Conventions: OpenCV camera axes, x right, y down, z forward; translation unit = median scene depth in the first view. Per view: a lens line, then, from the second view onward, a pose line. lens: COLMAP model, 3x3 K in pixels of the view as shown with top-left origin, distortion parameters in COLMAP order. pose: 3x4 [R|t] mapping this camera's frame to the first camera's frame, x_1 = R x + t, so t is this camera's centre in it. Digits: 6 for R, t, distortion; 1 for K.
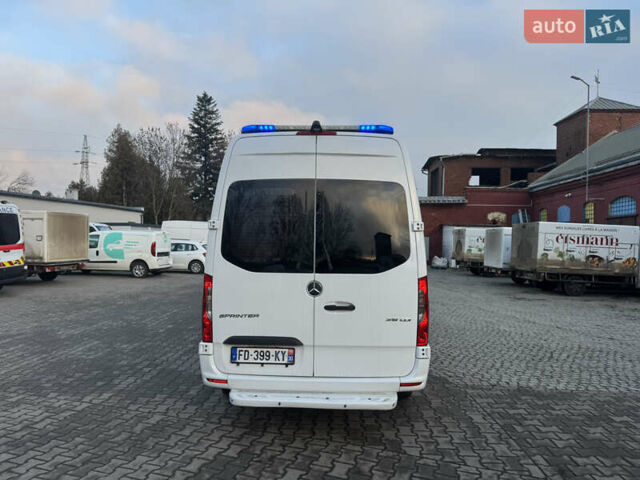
lens RADIAL K [[445.8, 0, 320.0], [0, 445.8, 240.0], [0, 0, 1]] dist [0.049191, -0.058464]
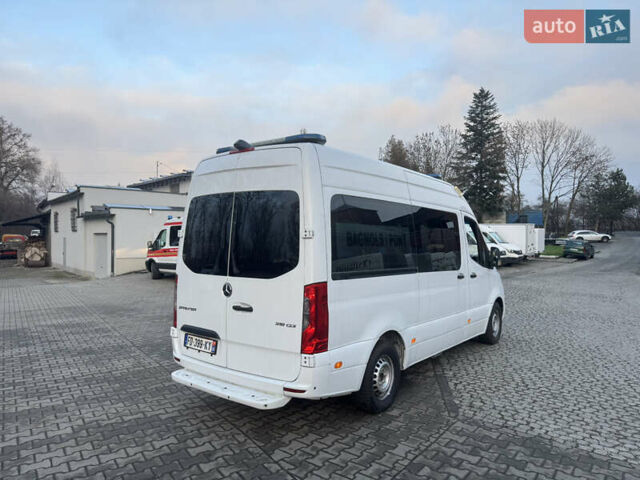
lens RADIAL K [[444.6, 0, 320.0], [0, 444.6, 240.0], [0, 0, 1]] dist [0.053469, -0.052748]
pose [[0.808758, -0.006057, -0.588110, 0.736406], [0.006365, 0.999979, -0.001546, -0.012278], [0.588107, -0.002493, 0.808779, 0.196959]]
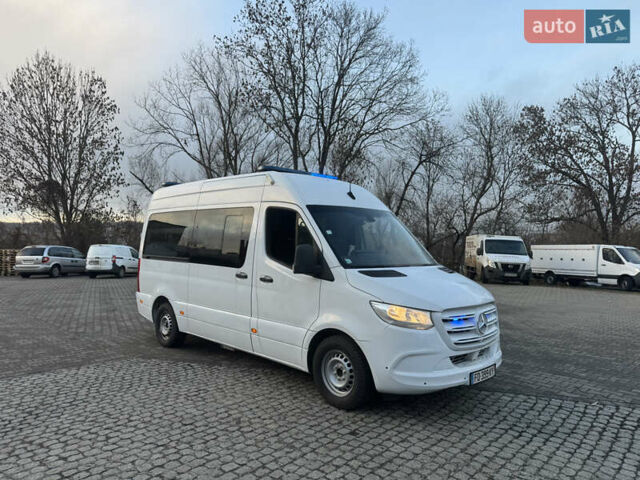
lens RADIAL K [[445.8, 0, 320.0], [0, 445.8, 240.0], [0, 0, 1]] dist [0.049191, -0.058464]
pose [[-0.699542, -0.028034, -0.714041, 1.042996], [-0.010005, 0.999516, -0.029440, 0.038367], [0.714521, -0.013450, -0.699485, 2.762316]]
